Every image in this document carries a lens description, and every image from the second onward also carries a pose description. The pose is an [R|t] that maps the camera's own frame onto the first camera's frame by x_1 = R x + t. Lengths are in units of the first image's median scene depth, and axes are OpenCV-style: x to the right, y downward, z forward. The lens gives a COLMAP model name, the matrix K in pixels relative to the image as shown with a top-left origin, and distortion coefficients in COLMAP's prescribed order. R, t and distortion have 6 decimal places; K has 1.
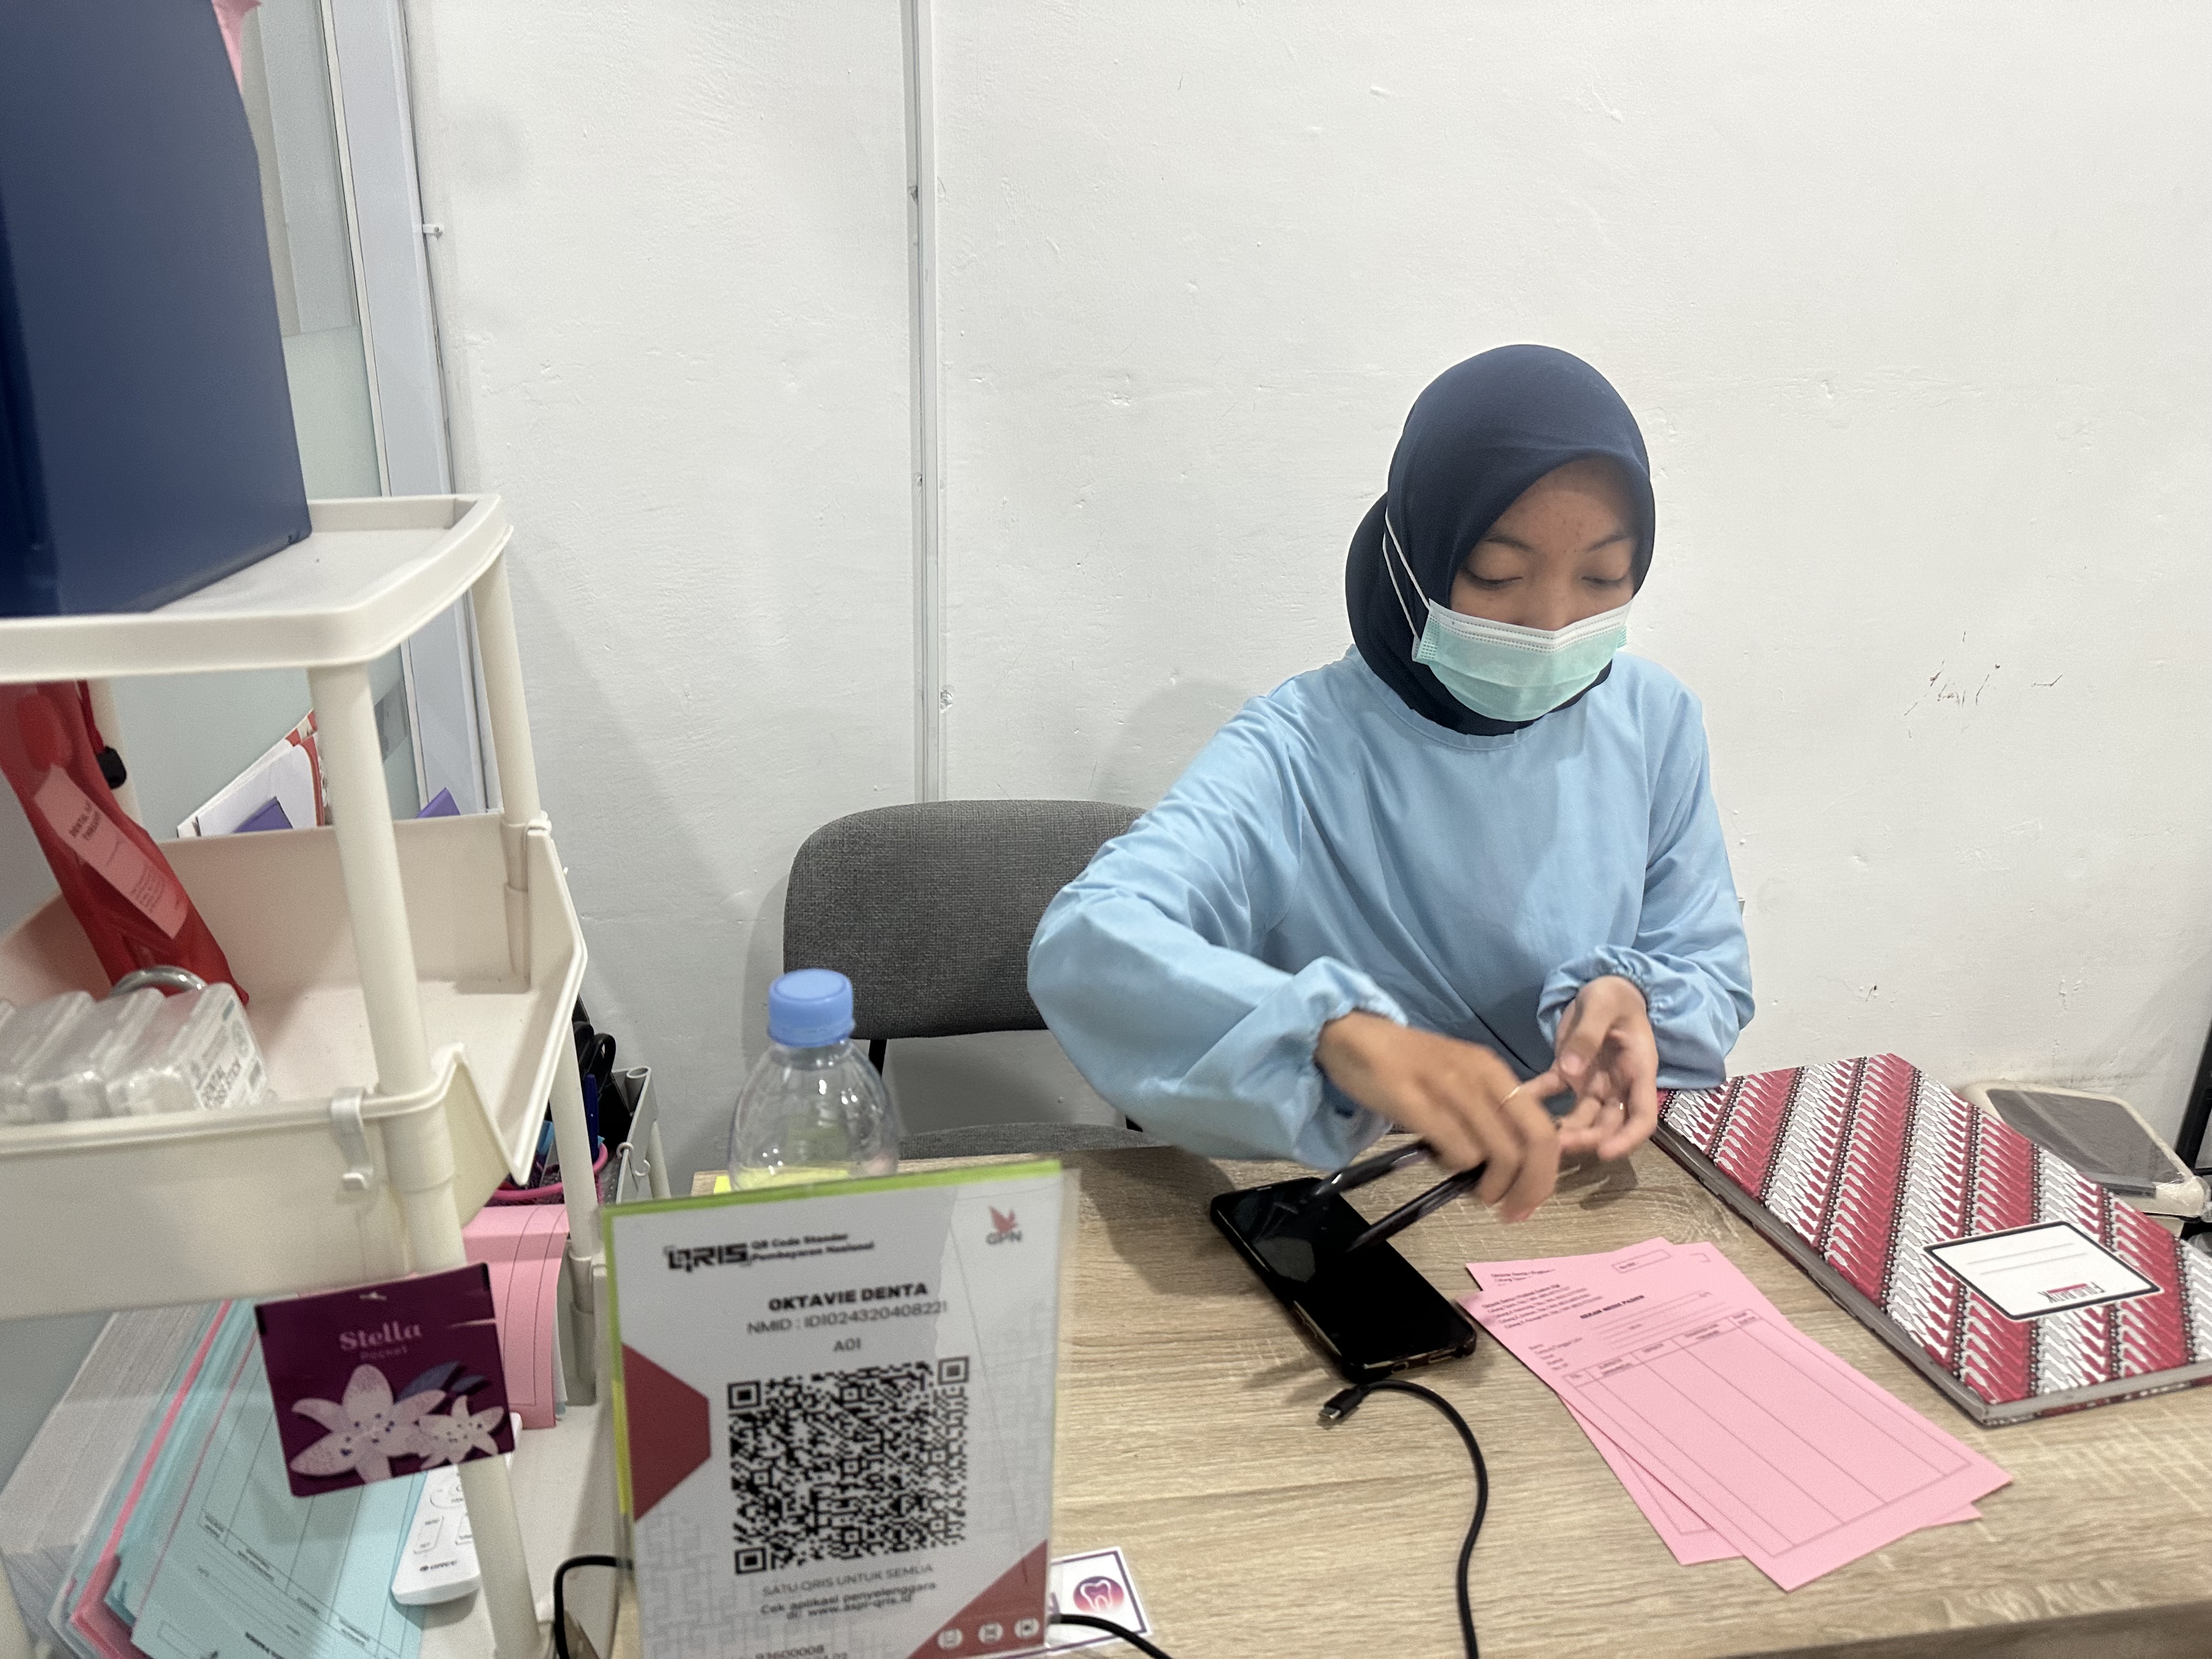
lens RADIAL K [[1562.6, 0, 1106.0], [0, 1562.6, 829.5], [0, 0, 1]] dist [0.090488, -0.186339]
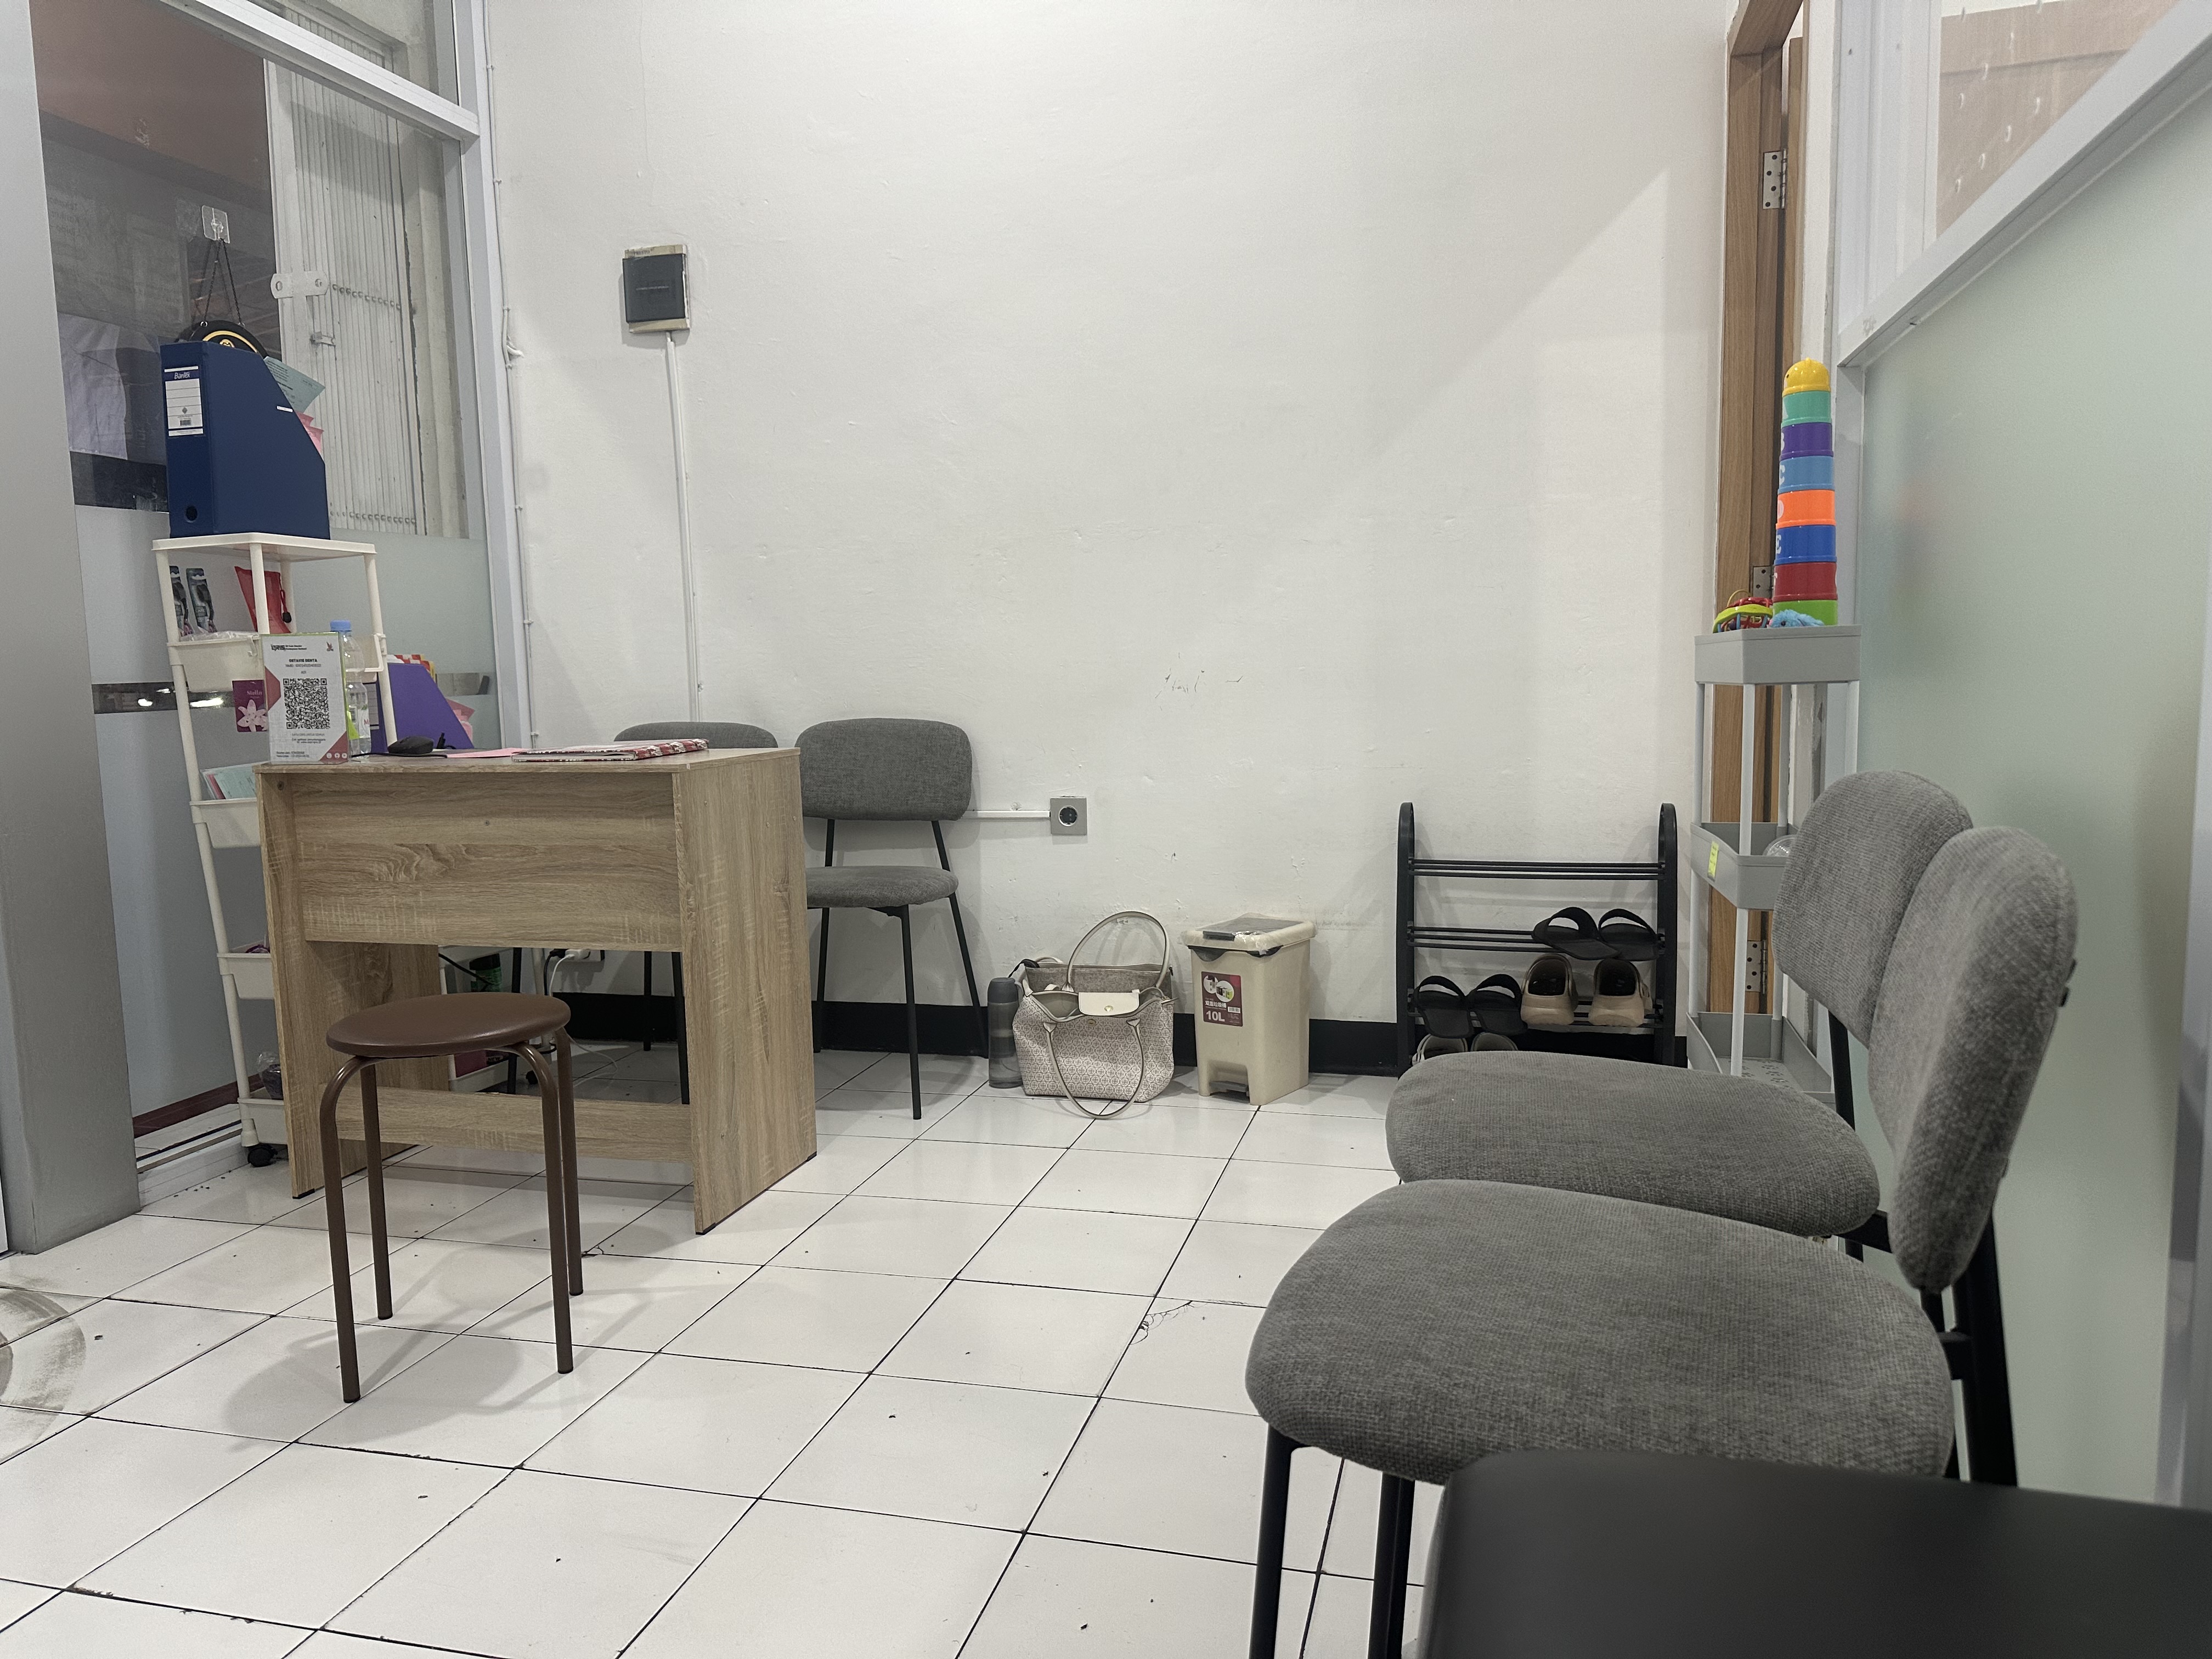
lens RADIAL K [[1562.6, 0, 1106.0], [0, 1562.6, 829.5], [0, 0, 1]] dist [0.090488, -0.186339]
pose [[0.905258, -0.001491, -0.424859, 1.644478], [-0.093832, 0.974599, -0.203350, 0.618940], [0.414370, 0.223950, 0.882124, -0.855928]]
